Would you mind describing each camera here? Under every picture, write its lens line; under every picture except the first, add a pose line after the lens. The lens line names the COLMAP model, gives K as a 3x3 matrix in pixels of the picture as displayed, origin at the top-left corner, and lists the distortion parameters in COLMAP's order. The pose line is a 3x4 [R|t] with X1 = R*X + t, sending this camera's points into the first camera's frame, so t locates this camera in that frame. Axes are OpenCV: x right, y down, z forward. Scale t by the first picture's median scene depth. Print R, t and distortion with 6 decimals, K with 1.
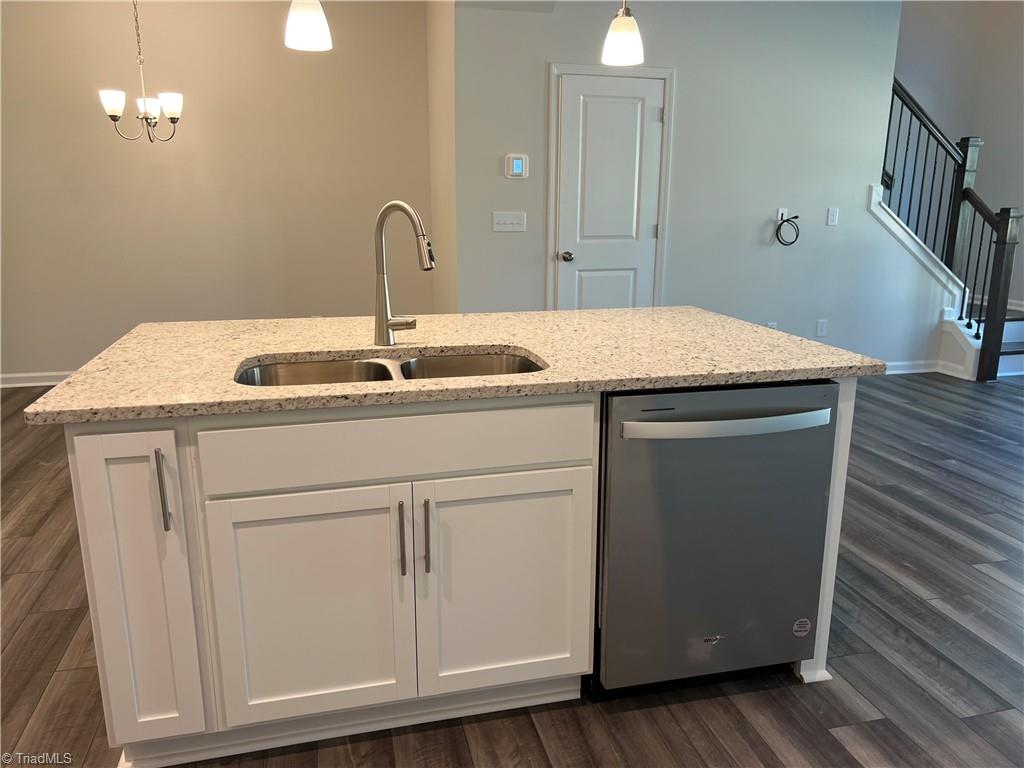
lens RADIAL K [[767.5, 0, 512.9], [0, 767.5, 383.7], [0, 0, 1]] dist [0.038636, -0.028899]
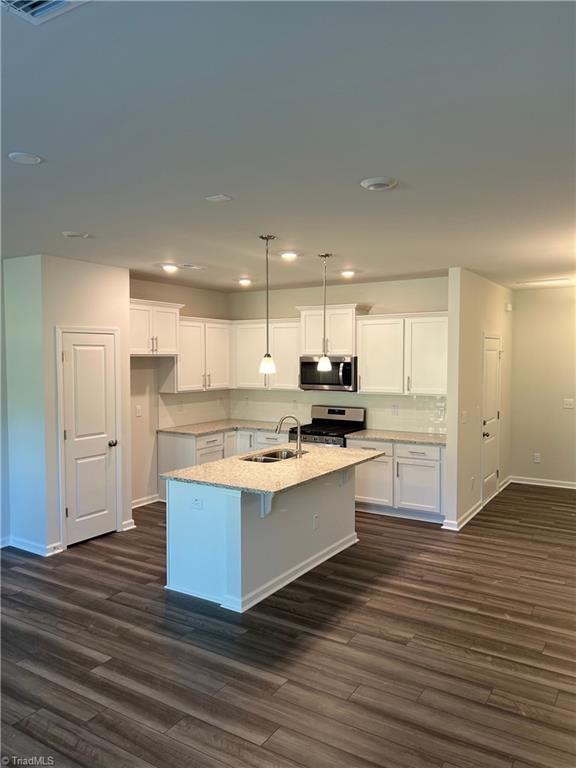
lens RADIAL K [[575.6, 0, 289.4], [0, 575.6, 385.1], [0, 0, 1]] dist [0.038636, -0.028899]
pose [[-0.719335, 0.032615, -0.693897, 1.069366], [-0.171146, 0.959786, 0.222533, -0.610799], [0.673250, 0.278833, -0.684825, 1.787484]]
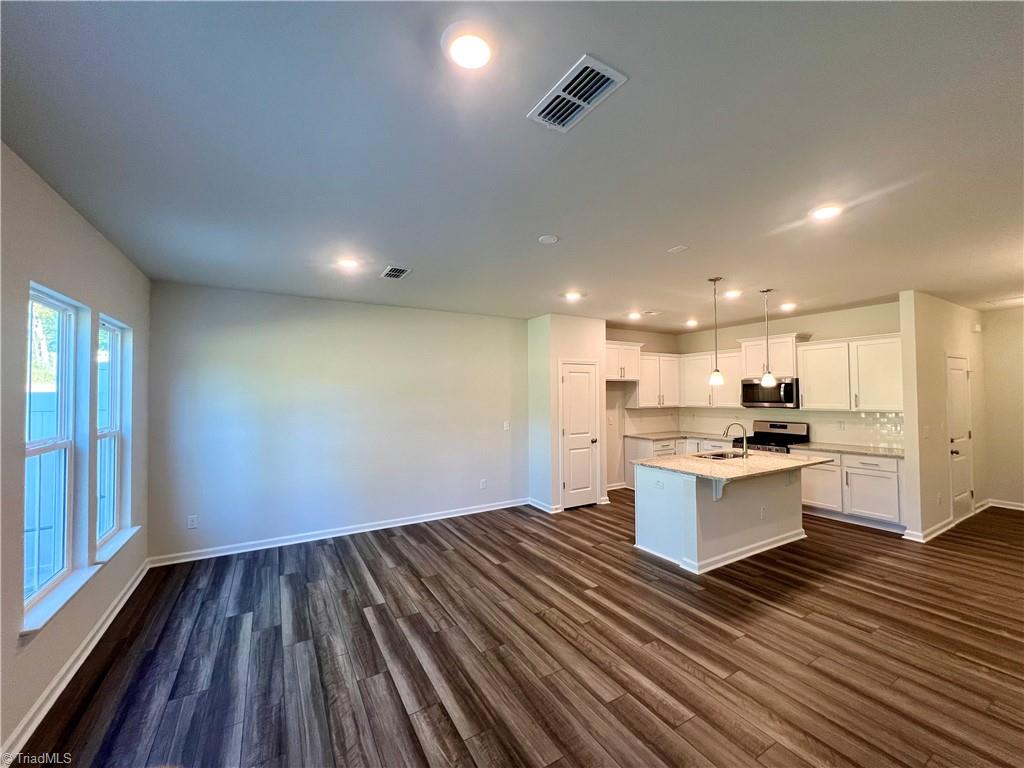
lens RADIAL K [[406.4, 0, 508.7], [0, 406.4, 384.8], [0, 0, 1]] dist [-0.003759, 0.000715]
pose [[-0.961014, -0.002340, -0.276491, 1.091101], [-0.062570, 0.975865, 0.209221, -0.538594], [0.269329, 0.218364, -0.937965, 1.778526]]
